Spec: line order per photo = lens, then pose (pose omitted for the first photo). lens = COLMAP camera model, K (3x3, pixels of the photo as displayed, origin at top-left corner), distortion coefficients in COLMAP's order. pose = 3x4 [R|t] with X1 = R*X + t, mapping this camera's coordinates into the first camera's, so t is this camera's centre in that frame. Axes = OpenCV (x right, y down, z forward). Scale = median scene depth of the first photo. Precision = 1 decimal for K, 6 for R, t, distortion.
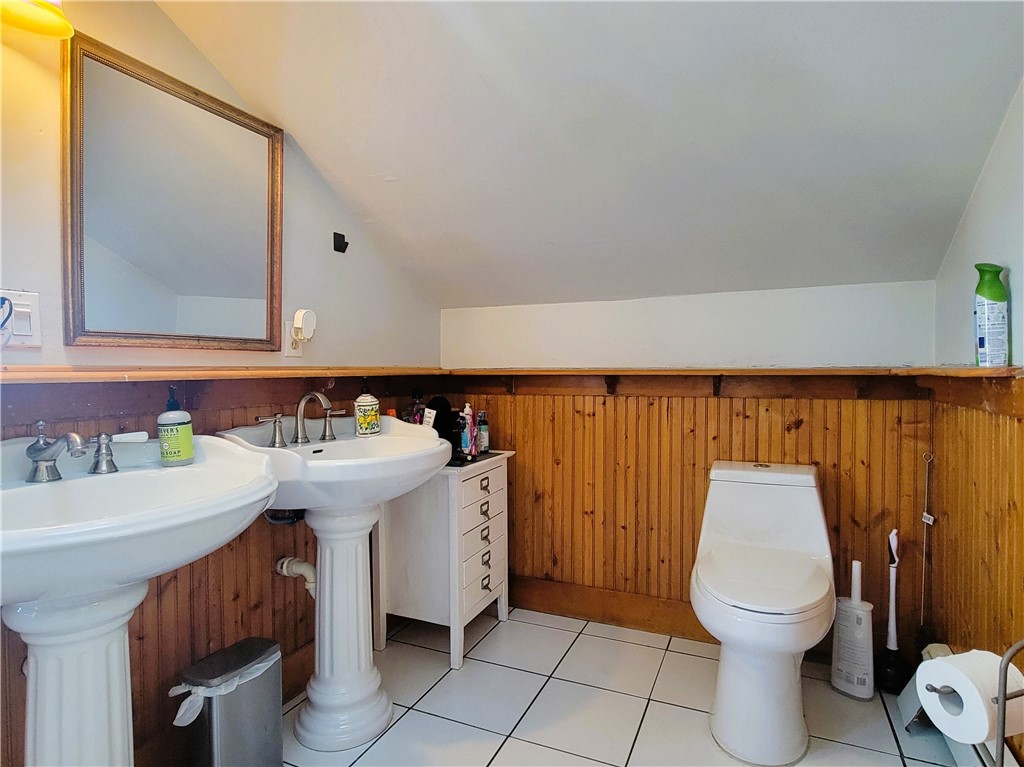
lens RADIAL K [[538.2, 0, 509.1], [0, 538.2, 380.9], [0, 0, 1]] dist [0.004024, -0.000152]
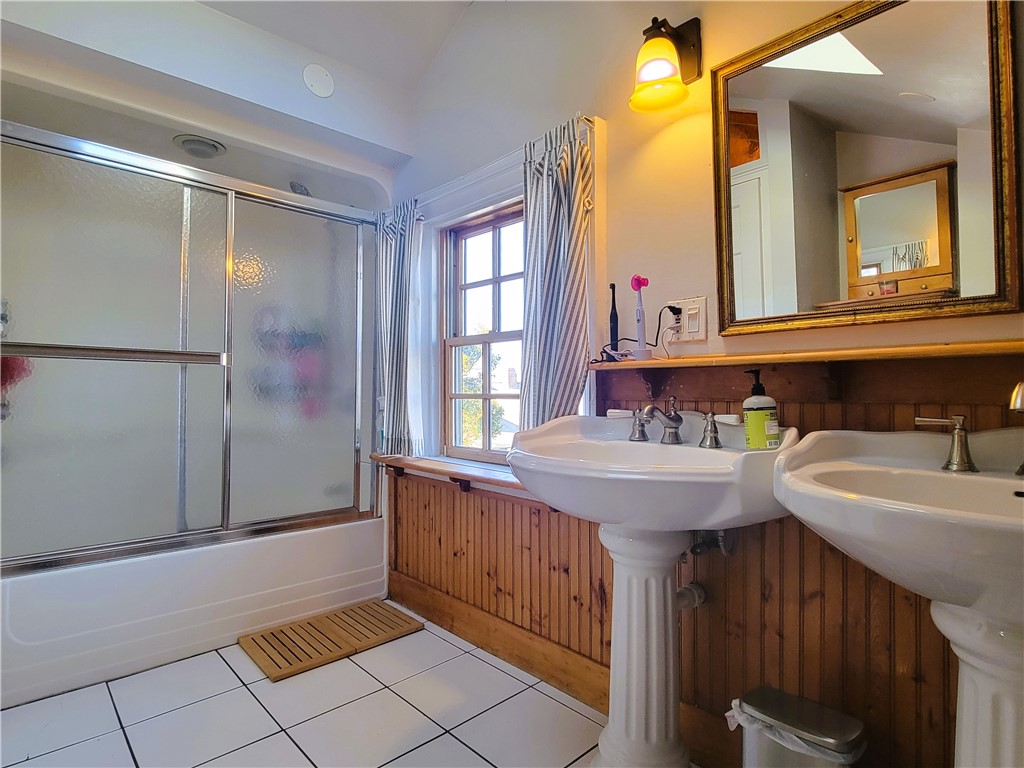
lens RADIAL K [[538.2, 0, 509.1], [0, 538.2, 381.4], [0, 0, 1]] dist [0.004024, -0.000152]
pose [[-0.369743, -0.005948, -0.929115, 0.422809], [-0.015119, 0.999886, -0.000385, 0.037426], [0.929011, 0.013905, -0.369790, 0.969387]]
